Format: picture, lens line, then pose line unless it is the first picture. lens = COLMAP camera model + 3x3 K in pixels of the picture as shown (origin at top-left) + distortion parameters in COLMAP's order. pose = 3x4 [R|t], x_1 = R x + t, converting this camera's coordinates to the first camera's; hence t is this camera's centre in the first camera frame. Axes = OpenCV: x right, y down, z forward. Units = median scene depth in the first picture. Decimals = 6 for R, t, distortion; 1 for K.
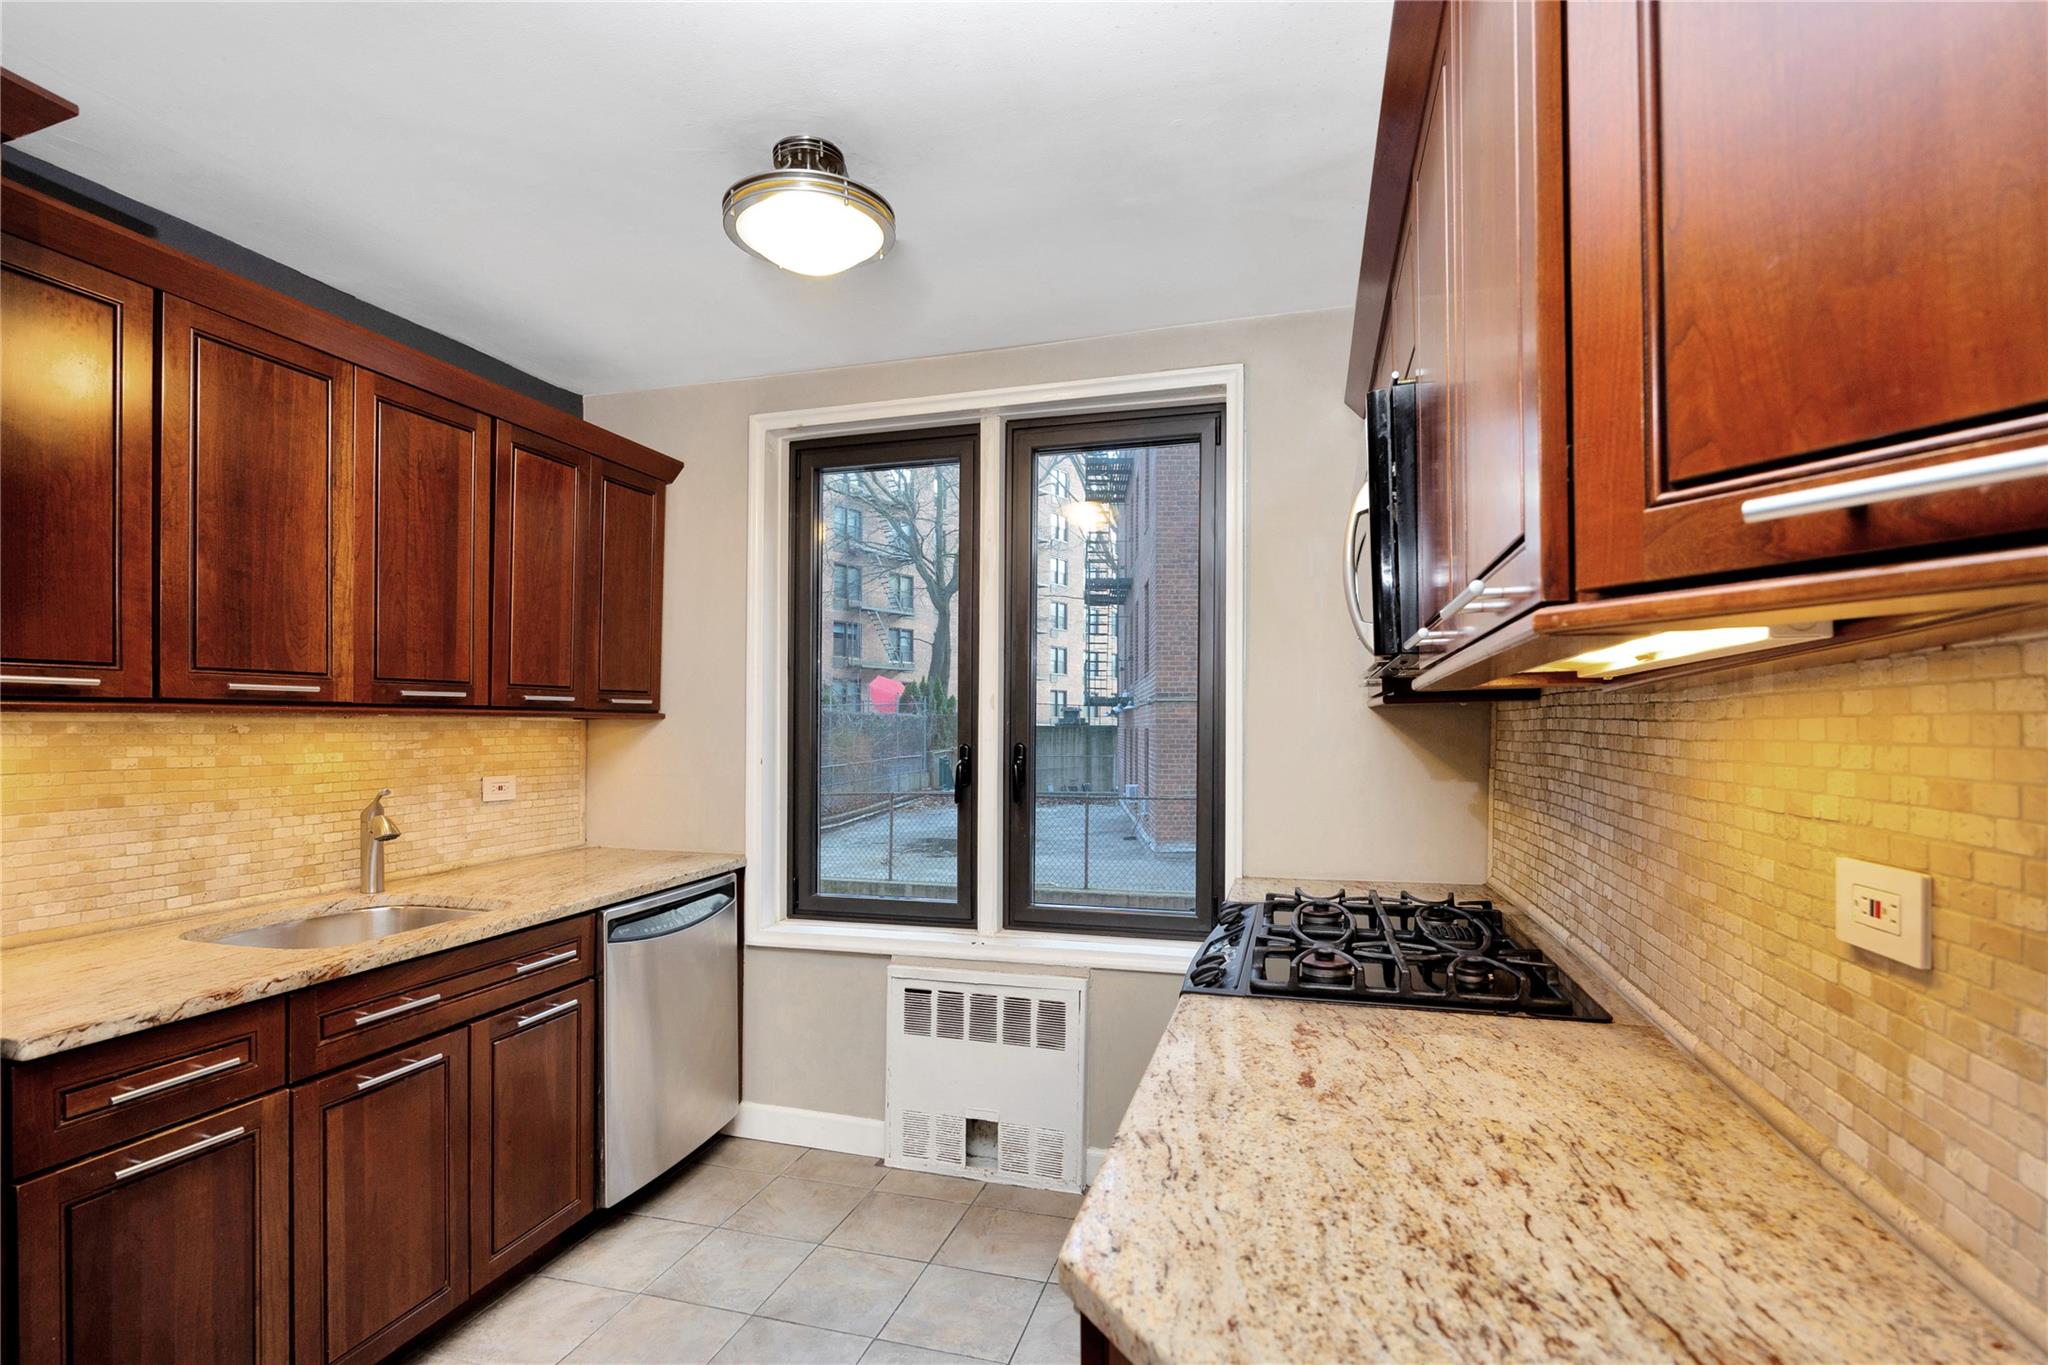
lens RADIAL K [[954.0, 0, 1029.7], [0, 954.0, 727.7], [0, 0, 1]] dist [-0.002183, -0.009124]
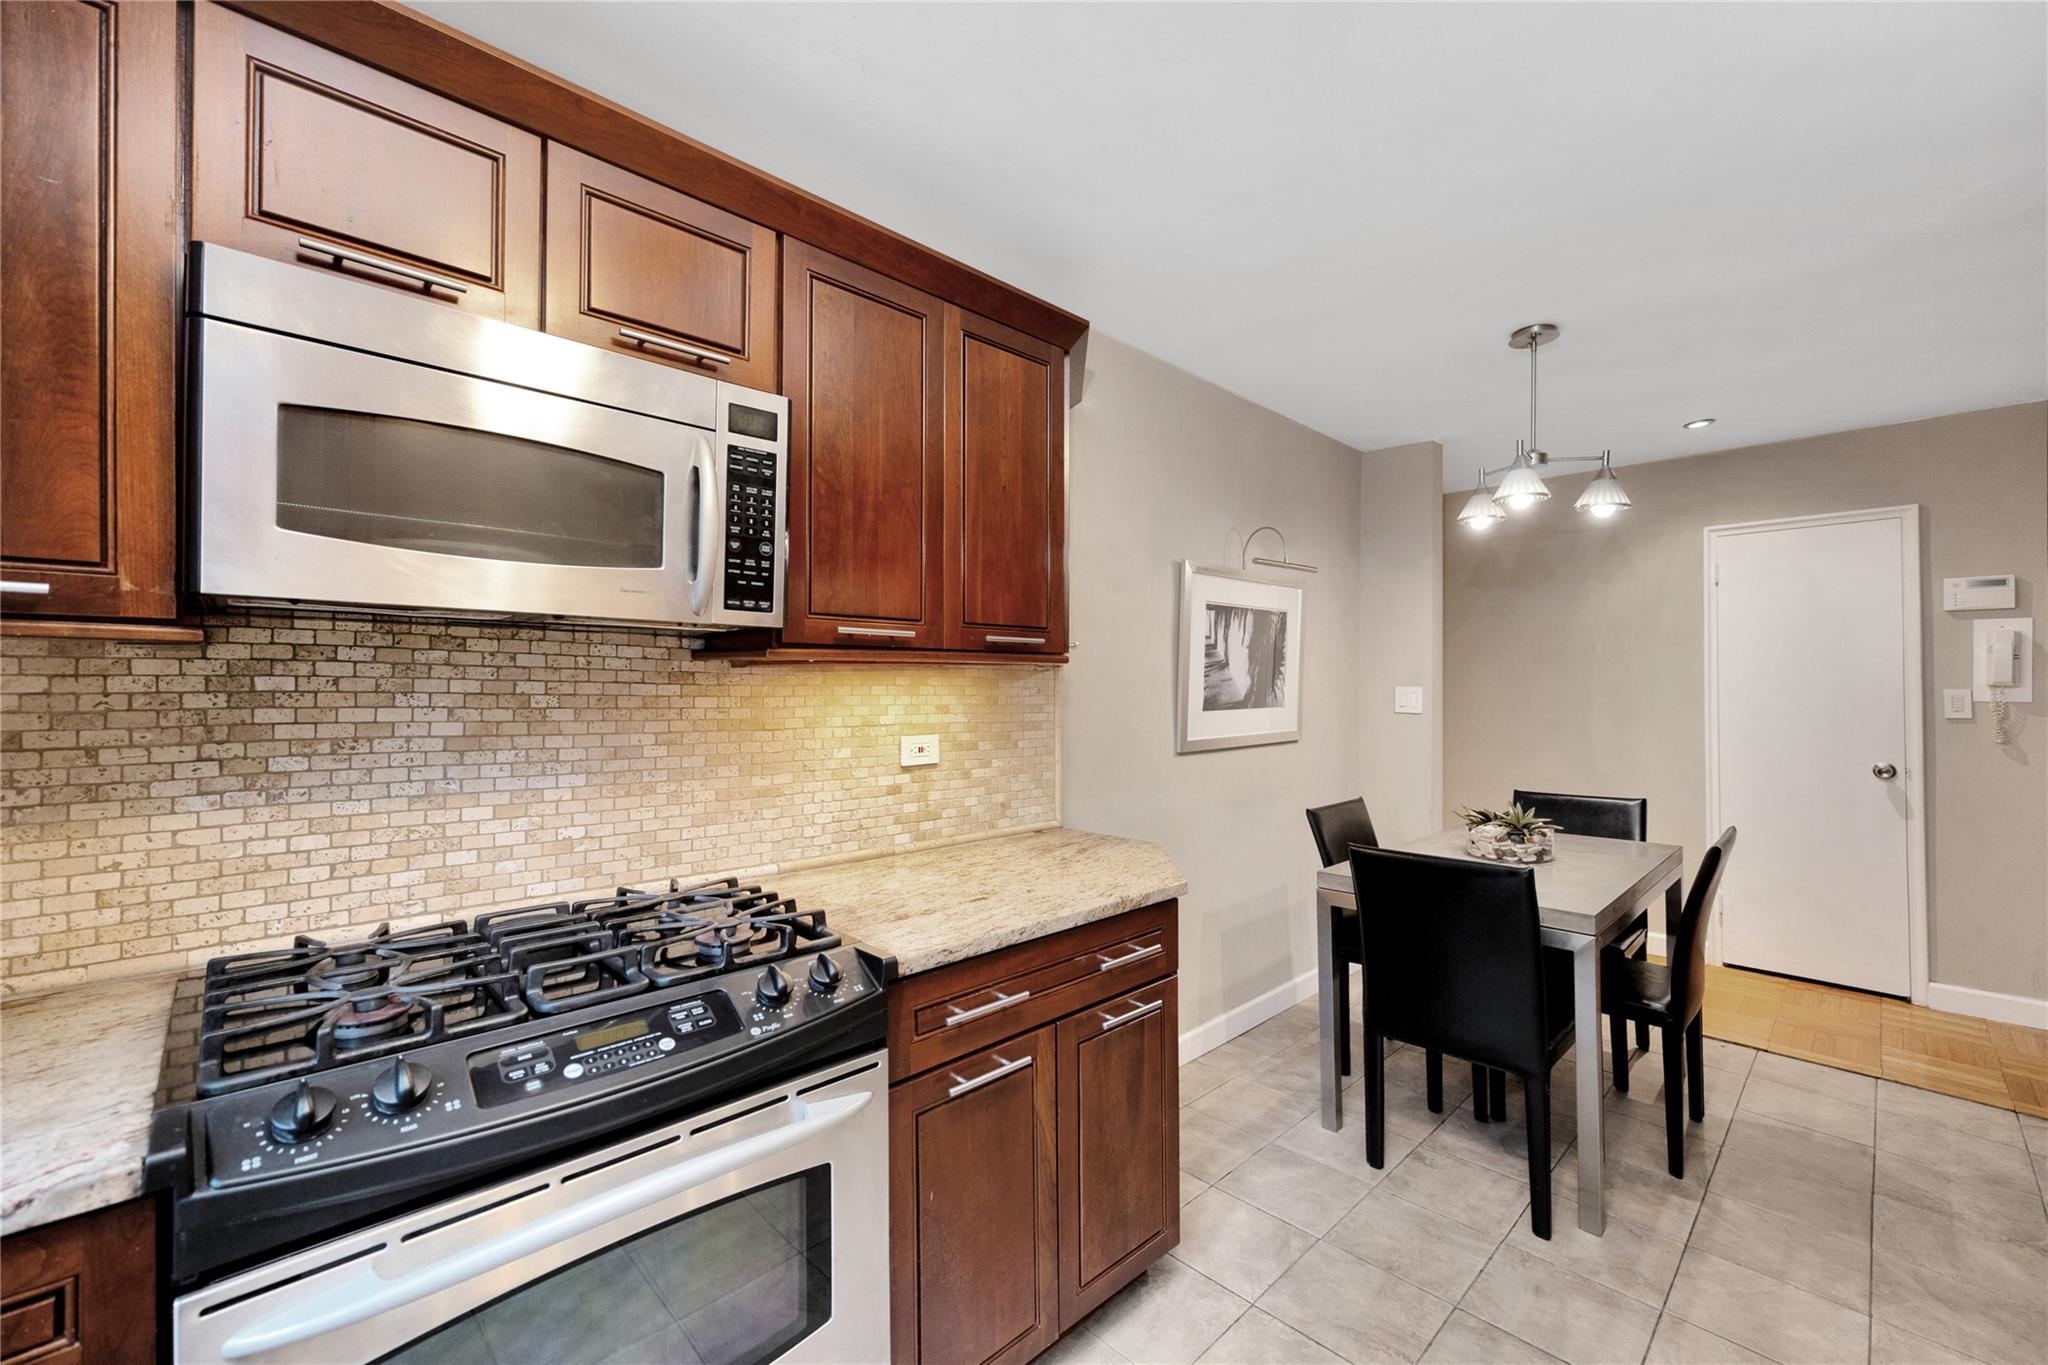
lens RADIAL K [[826.5, 0, 1024.0], [0, 826.5, 682.5], [0, 0, 1]] dist [-0.000632, -0.000024]
pose [[-0.865608, 0.004243, 0.500704, -0.276235], [-0.000917, 0.999949, -0.010059, 0.001199], [-0.500721, -0.009166, -0.865560, 1.209857]]
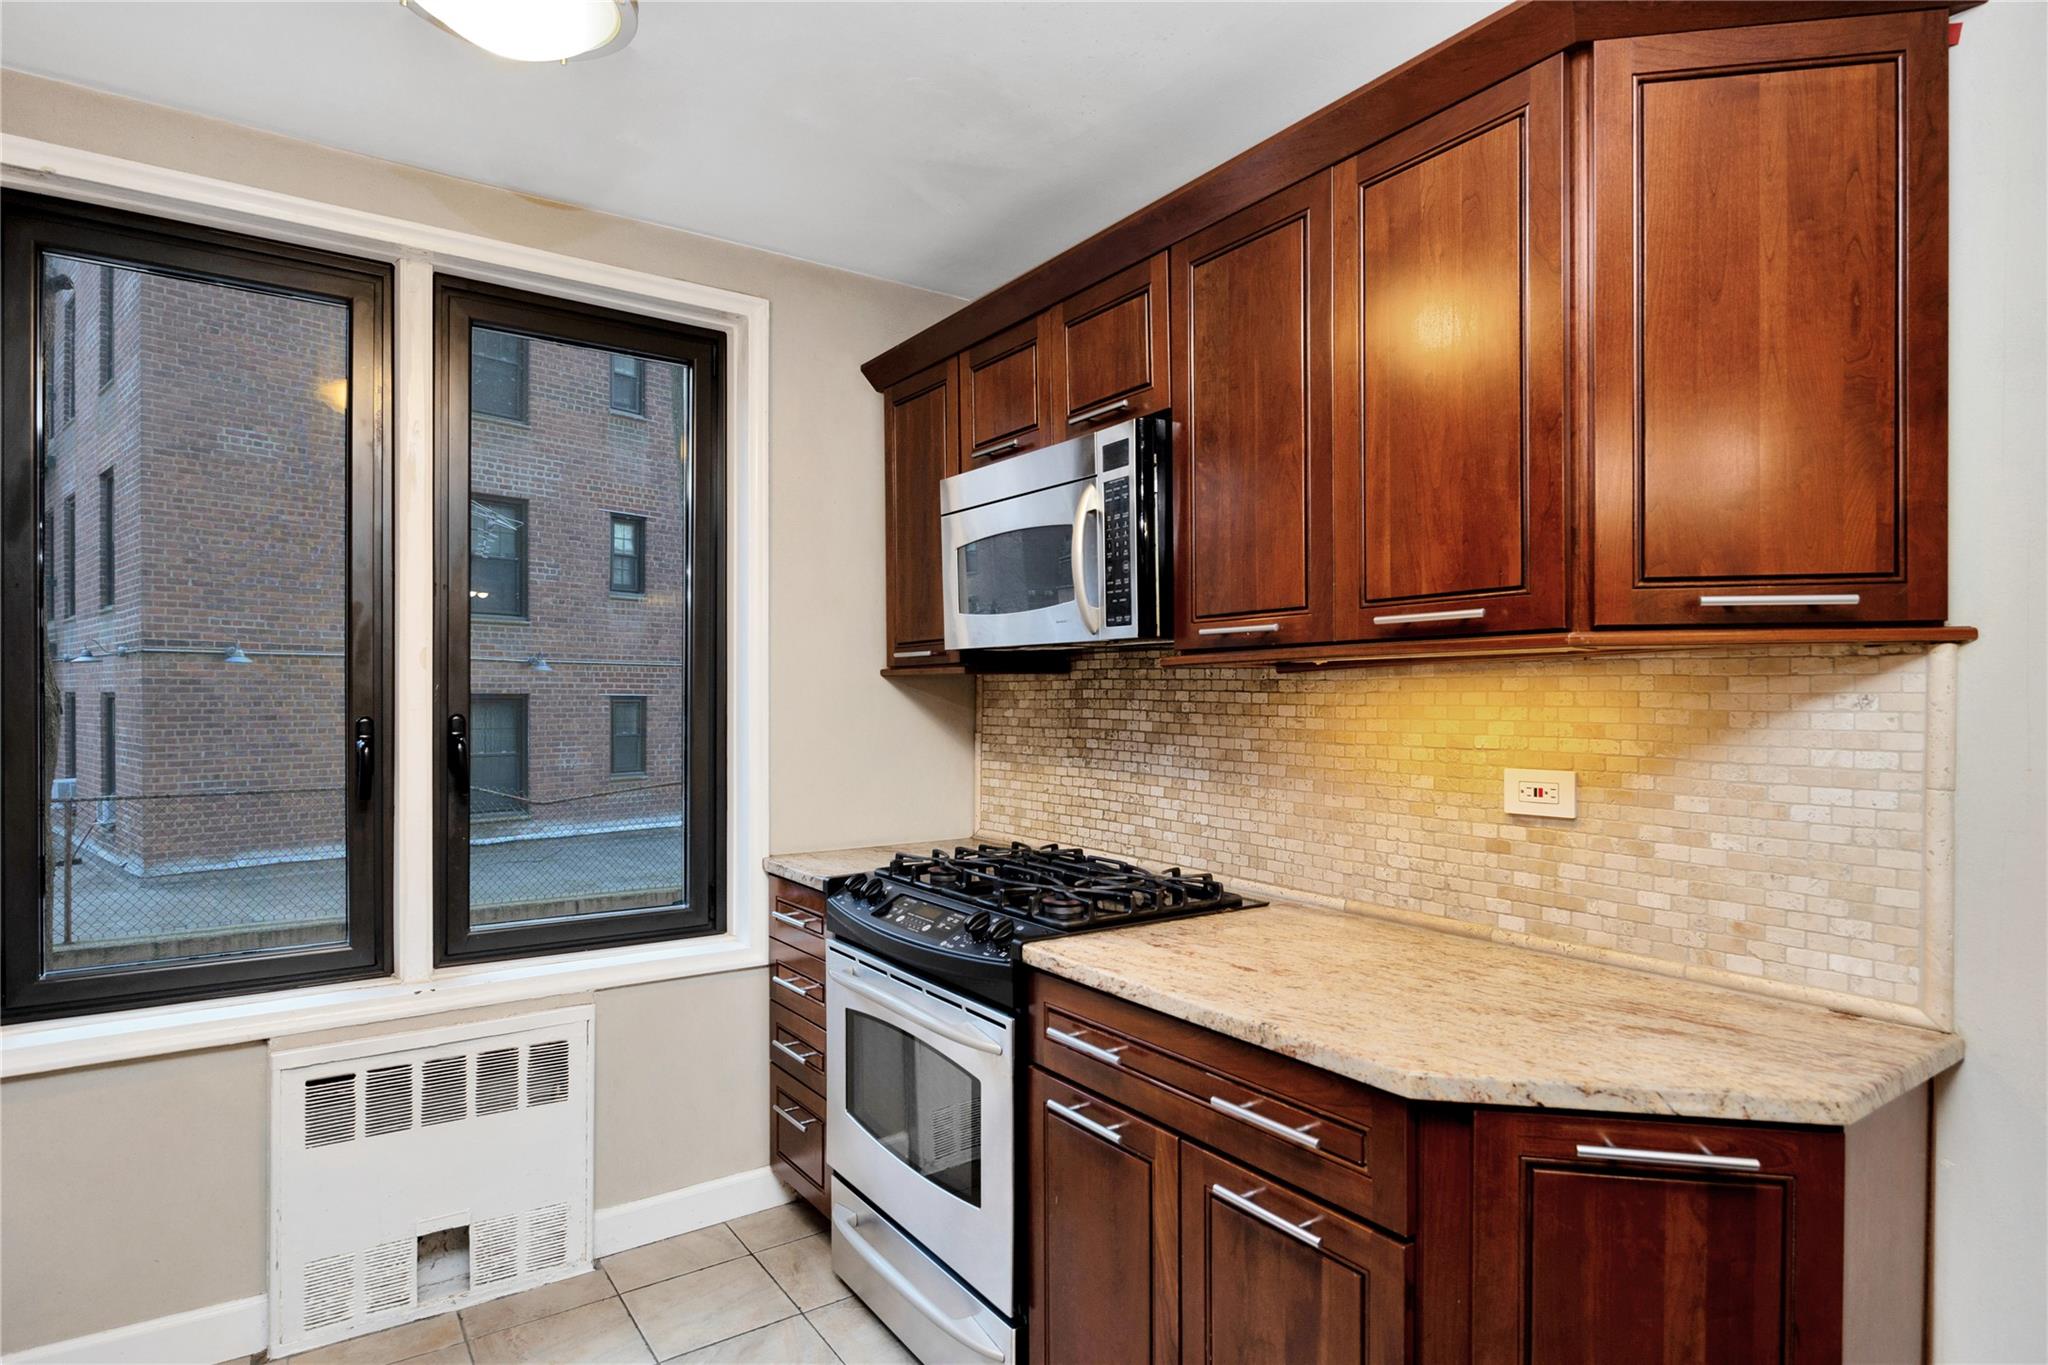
lens RADIAL K [[1100.4, 0, 1056.9], [0, 1100.4, 702.6], [0, 0, 1]] dist [-0.004878, 0.000212]
pose [[0.616358, 0.000392, 0.787466, -0.567131], [-0.005300, 0.999979, 0.003650, 0.002489], [-0.787448, -0.006423, 0.616347, 0.153666]]
